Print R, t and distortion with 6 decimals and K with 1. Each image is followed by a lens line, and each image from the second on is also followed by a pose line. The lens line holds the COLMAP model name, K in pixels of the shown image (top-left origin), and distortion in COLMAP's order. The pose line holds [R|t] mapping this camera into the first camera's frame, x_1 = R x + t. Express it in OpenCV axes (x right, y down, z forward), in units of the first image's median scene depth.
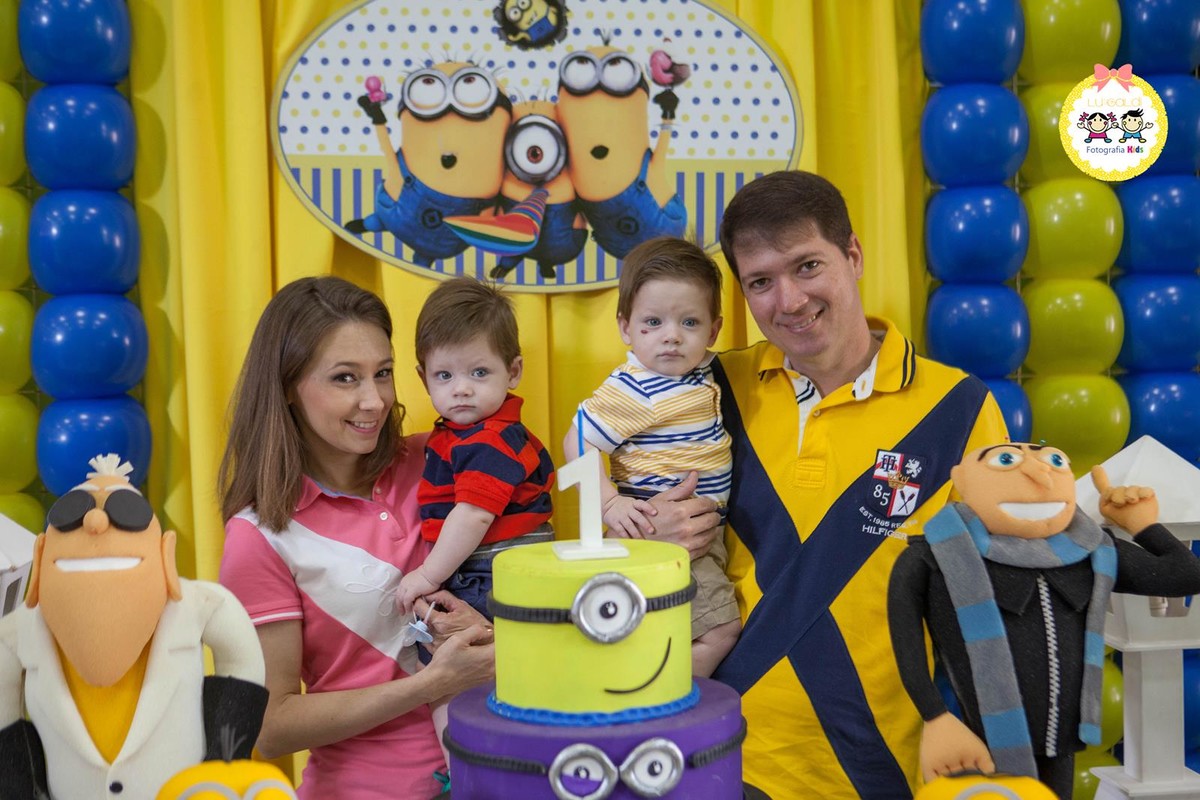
lens RADIAL K [[2806.8, 0, 600.0], [0, 2806.8, 400.0], [0, 0, 1]] dist [0.377378, -0.286317]
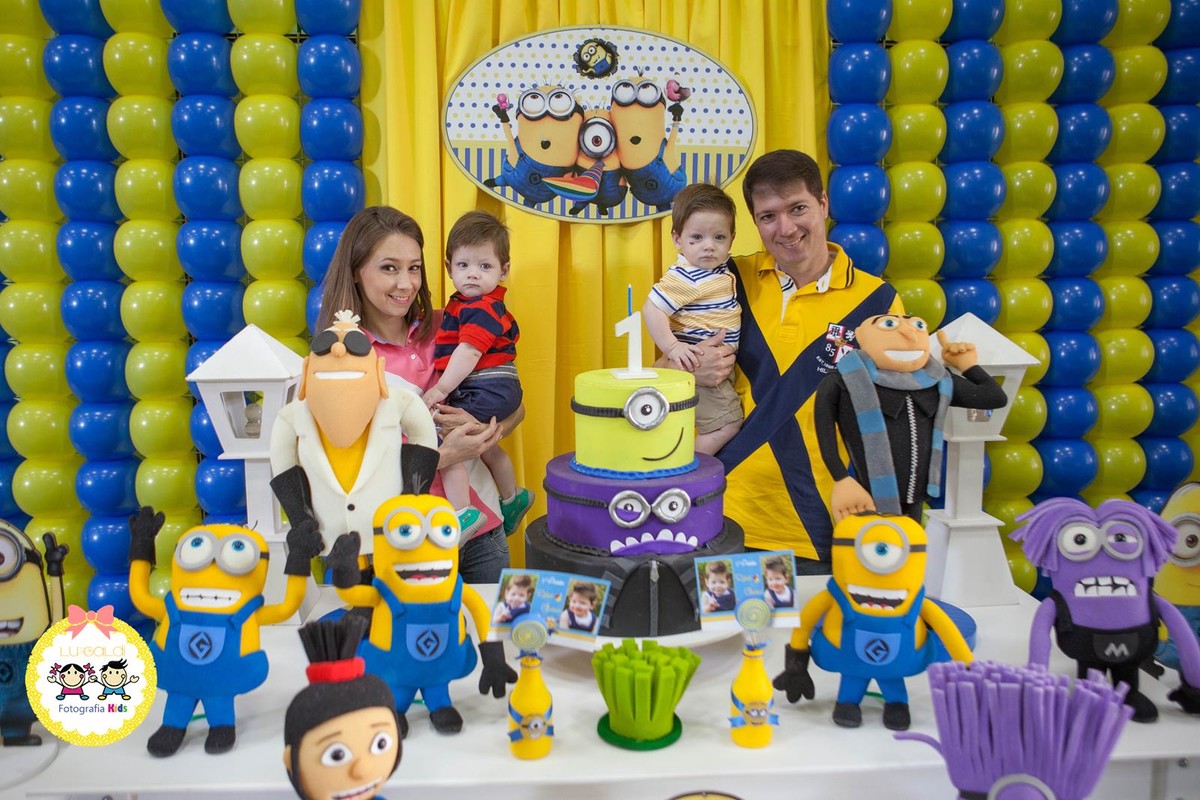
lens RADIAL K [[2806.8, 0, 600.0], [0, 2806.8, 400.0], [0, 0, 1]] dist [0.377378, -0.286317]
pose [[0.996641, 0.023725, -0.078380, 0.113719], [-0.016587, 0.995759, 0.090494, -0.085410], [0.080195, -0.088890, 0.992808, -0.677968]]
